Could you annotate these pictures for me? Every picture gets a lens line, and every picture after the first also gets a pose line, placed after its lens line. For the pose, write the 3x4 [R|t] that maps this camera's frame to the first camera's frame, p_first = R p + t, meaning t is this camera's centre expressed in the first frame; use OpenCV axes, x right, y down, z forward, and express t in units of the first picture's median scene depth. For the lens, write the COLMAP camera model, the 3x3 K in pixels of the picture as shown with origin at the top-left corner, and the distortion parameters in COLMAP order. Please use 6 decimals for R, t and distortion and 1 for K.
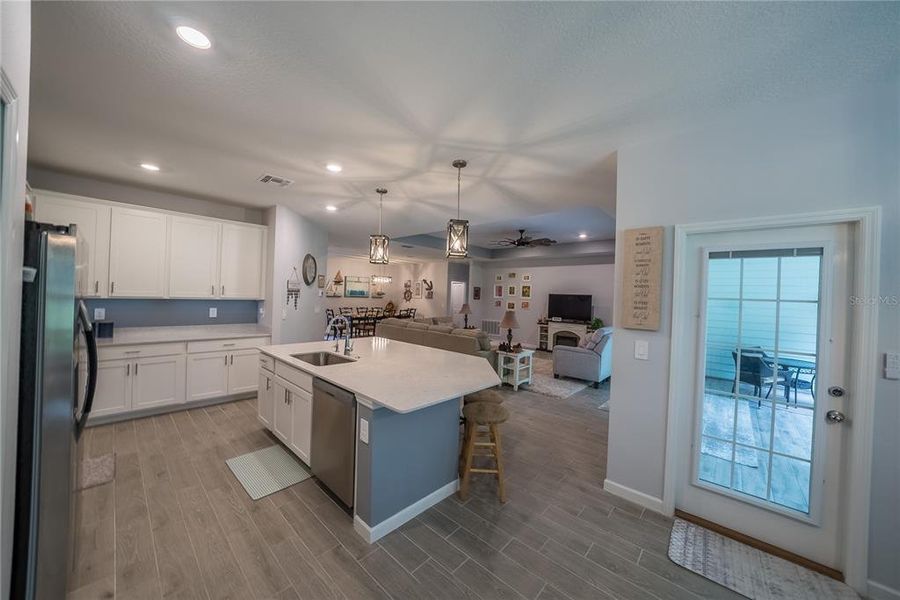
lens RADIAL K [[317.4, 0, 451.1], [0, 317.4, 296.0], [0, 0, 1]] dist [-0.014792, 0.000129]
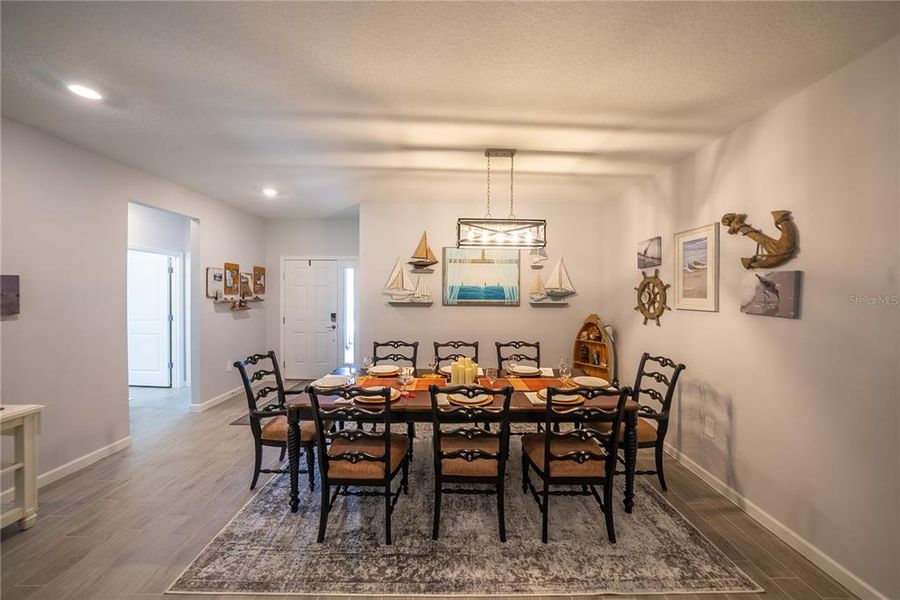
lens RADIAL K [[317.4, 0, 451.1], [0, 317.4, 296.0], [0, 0, 1]] dist [-0.014792, 0.000129]
pose [[0.670008, -0.018452, -0.742124, -0.059329], [0.015710, 0.999820, -0.010675, -0.003508], [0.742187, -0.004506, 0.670177, 0.755300]]
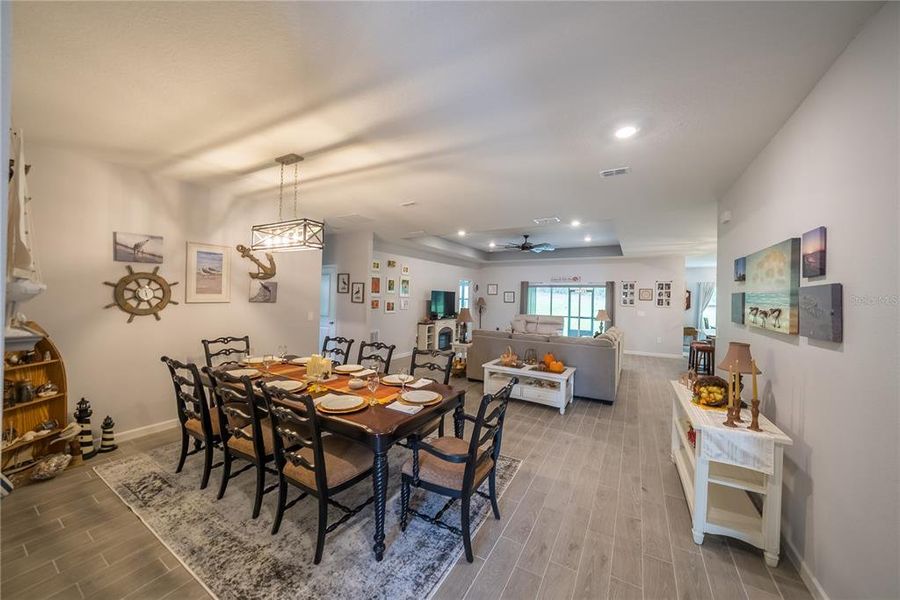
lens RADIAL K [[317.4, 0, 451.1], [0, 317.4, 296.0], [0, 0, 1]] dist [-0.014792, 0.000129]
pose [[-0.211850, -0.042083, 0.976396, -0.460435], [-0.037888, 0.998675, 0.034823, -0.019475], [-0.976567, -0.029616, -0.213164, 0.863846]]
